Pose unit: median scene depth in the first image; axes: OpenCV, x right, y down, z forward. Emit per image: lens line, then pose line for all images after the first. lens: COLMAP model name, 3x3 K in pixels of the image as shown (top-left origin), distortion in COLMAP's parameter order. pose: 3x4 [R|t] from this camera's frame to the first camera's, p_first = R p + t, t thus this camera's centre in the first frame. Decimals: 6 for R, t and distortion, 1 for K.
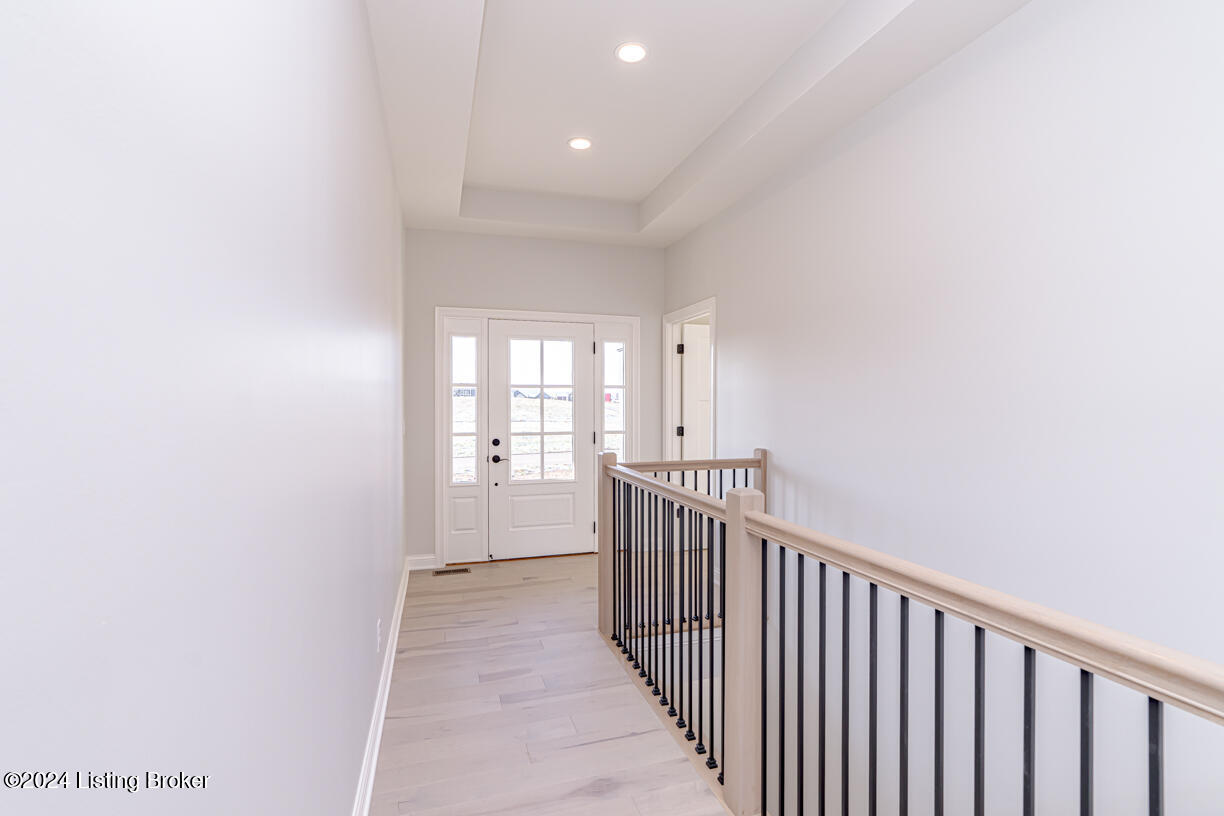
lens RADIAL K [[557.8, 0, 608.4], [0, 557.8, 407.6], [0, 0, 1]] dist [-0.008221, 0.000399]
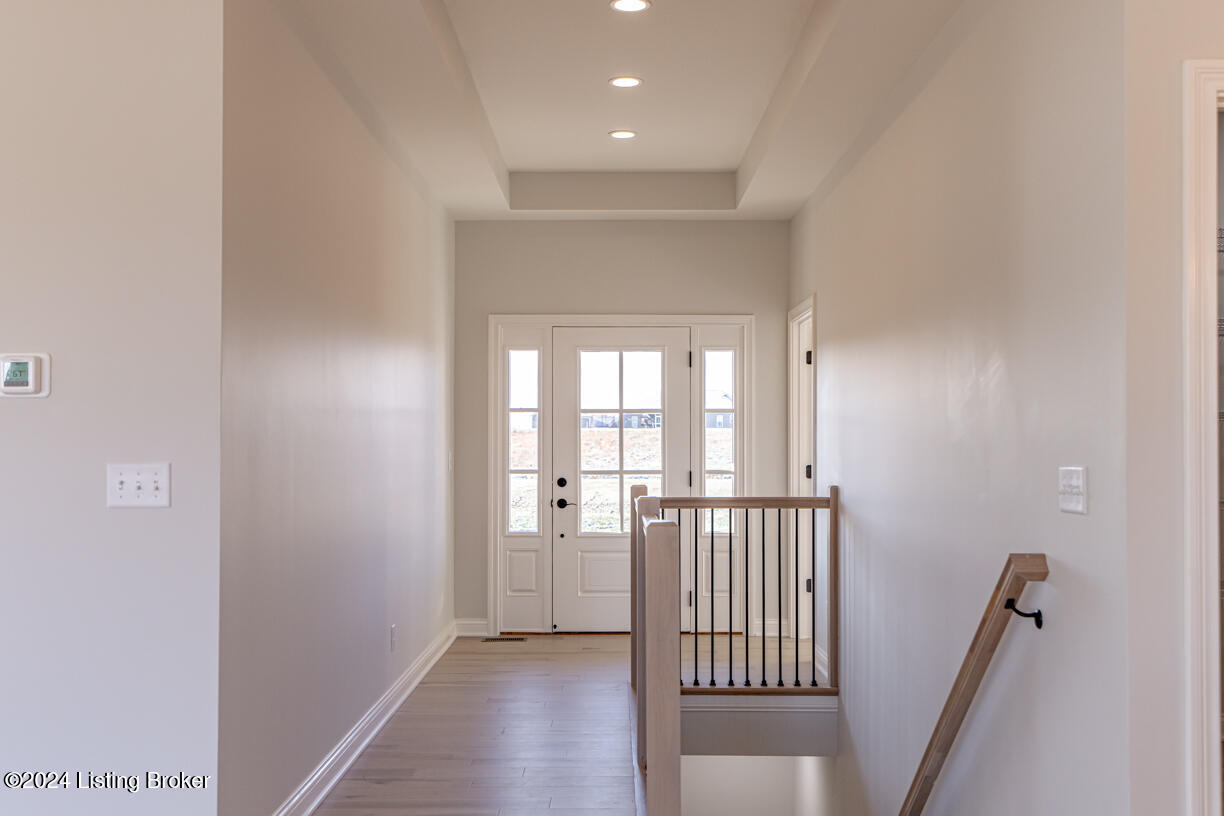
lens RADIAL K [[1258.8, 0, 615.0], [0, 1258.8, 428.6], [0, 0, 1]] dist [0.087112, -0.002966]
pose [[0.954170, -0.003504, -0.299244, 0.404633], [-0.002746, 0.999787, -0.020463, 0.022405], [0.299252, 0.020347, 0.953957, -0.681774]]
